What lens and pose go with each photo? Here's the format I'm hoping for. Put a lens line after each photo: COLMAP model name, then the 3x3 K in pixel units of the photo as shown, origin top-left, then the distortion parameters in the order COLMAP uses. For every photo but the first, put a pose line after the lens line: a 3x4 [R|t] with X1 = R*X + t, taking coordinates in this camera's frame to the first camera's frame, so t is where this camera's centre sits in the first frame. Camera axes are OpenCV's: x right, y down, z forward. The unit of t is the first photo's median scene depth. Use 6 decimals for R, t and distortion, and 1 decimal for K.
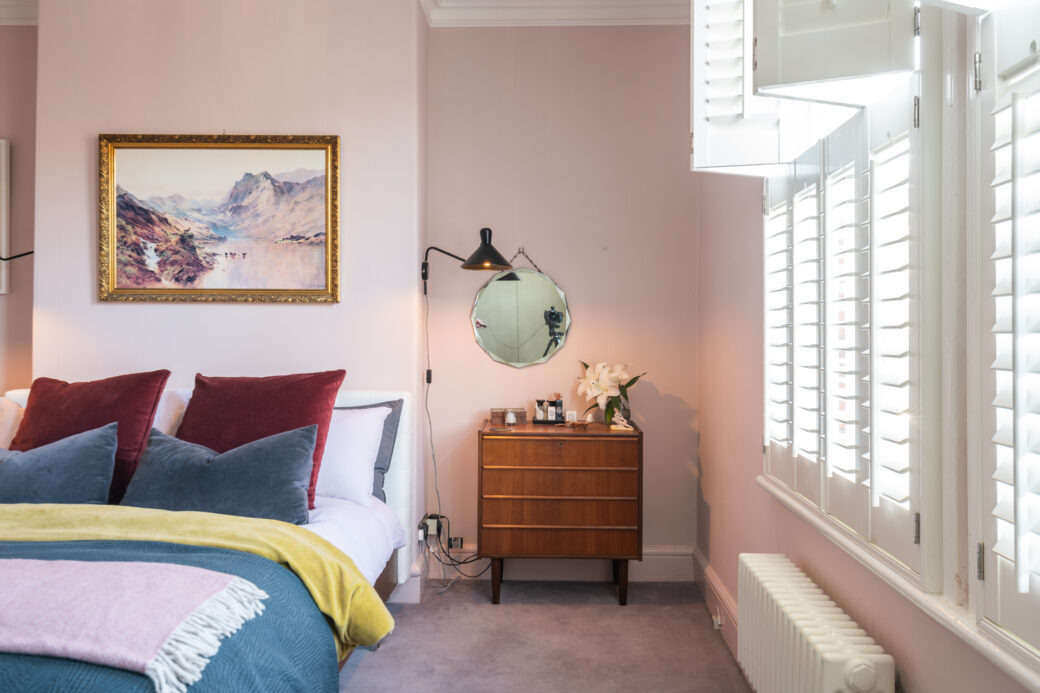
lens RADIAL K [[859.1, 0, 534.3], [0, 859.1, 326.5], [0, 0, 1]] dist [0.028646, -0.004958]
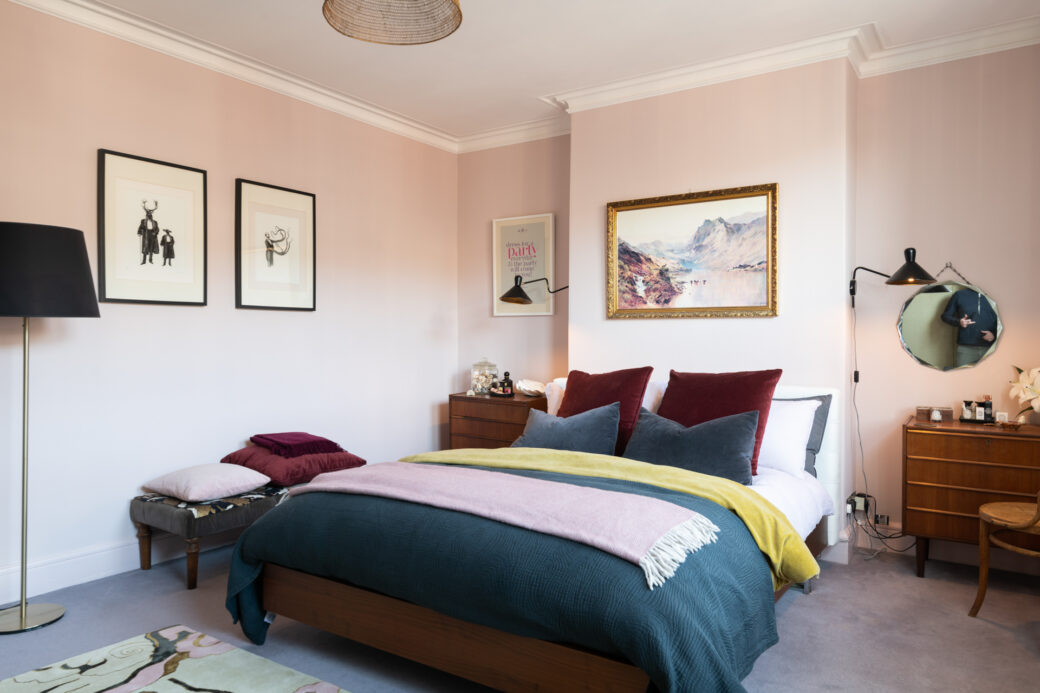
lens RADIAL K [[730.5, 0, 520.1], [0, 730.5, 344.5], [0, 0, 1]] dist [0.000145, -0.001489]
pose [[0.836417, 0.000344, -0.548094, 0.044671], [0.006158, 0.999931, 0.010025, 0.000971], [0.548060, -0.011760, 0.836357, -0.103045]]
